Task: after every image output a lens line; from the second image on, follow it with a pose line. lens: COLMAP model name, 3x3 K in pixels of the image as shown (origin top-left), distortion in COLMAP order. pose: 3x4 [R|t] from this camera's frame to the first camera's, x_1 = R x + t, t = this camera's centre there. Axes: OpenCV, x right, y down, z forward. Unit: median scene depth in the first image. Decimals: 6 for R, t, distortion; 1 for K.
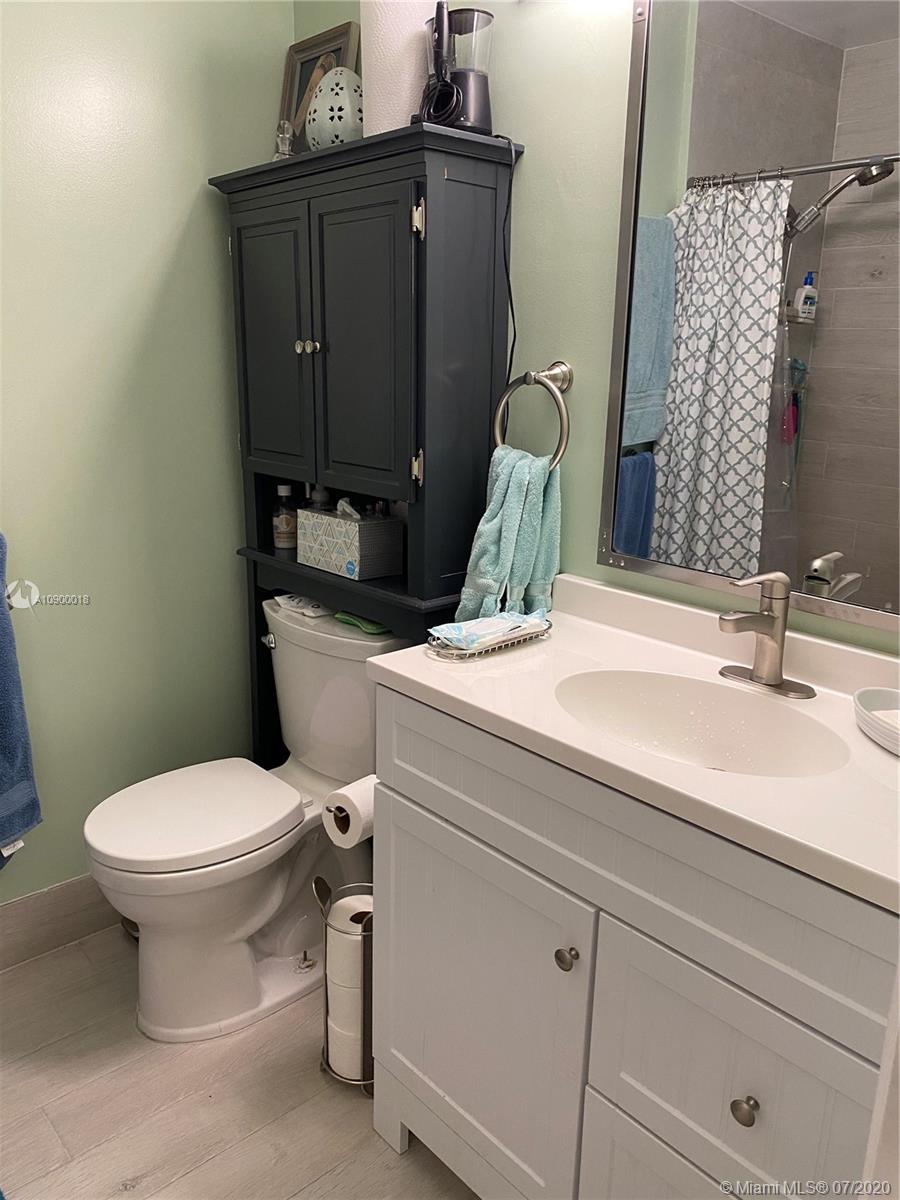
lens RADIAL K [[915.0, 0, 450.6], [0, 915.0, 598.2], [0, 0, 1]] dist [0.024562, -0.034541]
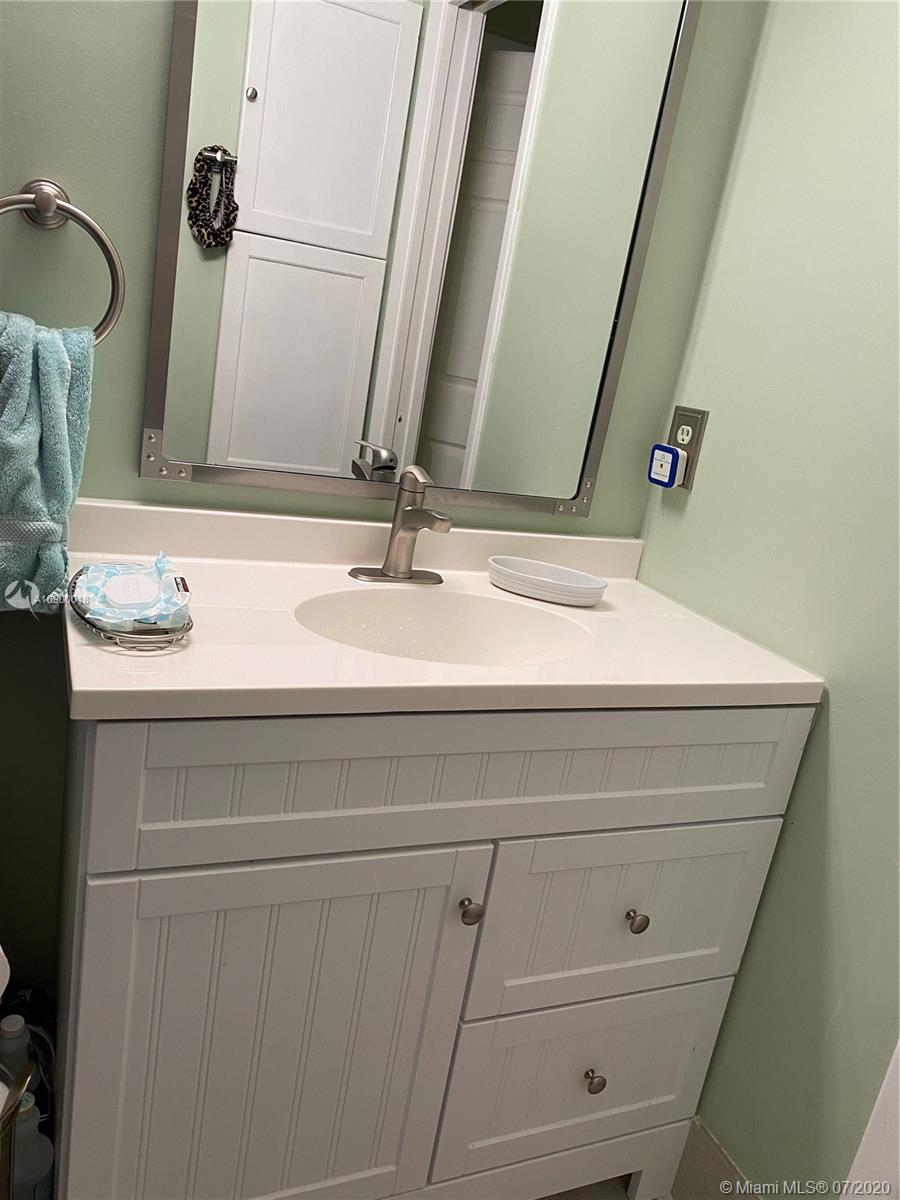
lens RADIAL K [[915.0, 0, 450.6], [0, 915.0, 599.6], [0, 0, 1]] dist [0.024562, -0.034541]
pose [[0.311354, -0.237153, 0.920227, -0.566571], [0.084579, 0.971433, 0.221732, -0.102590], [-0.946523, 0.008794, 0.322518, 0.619625]]
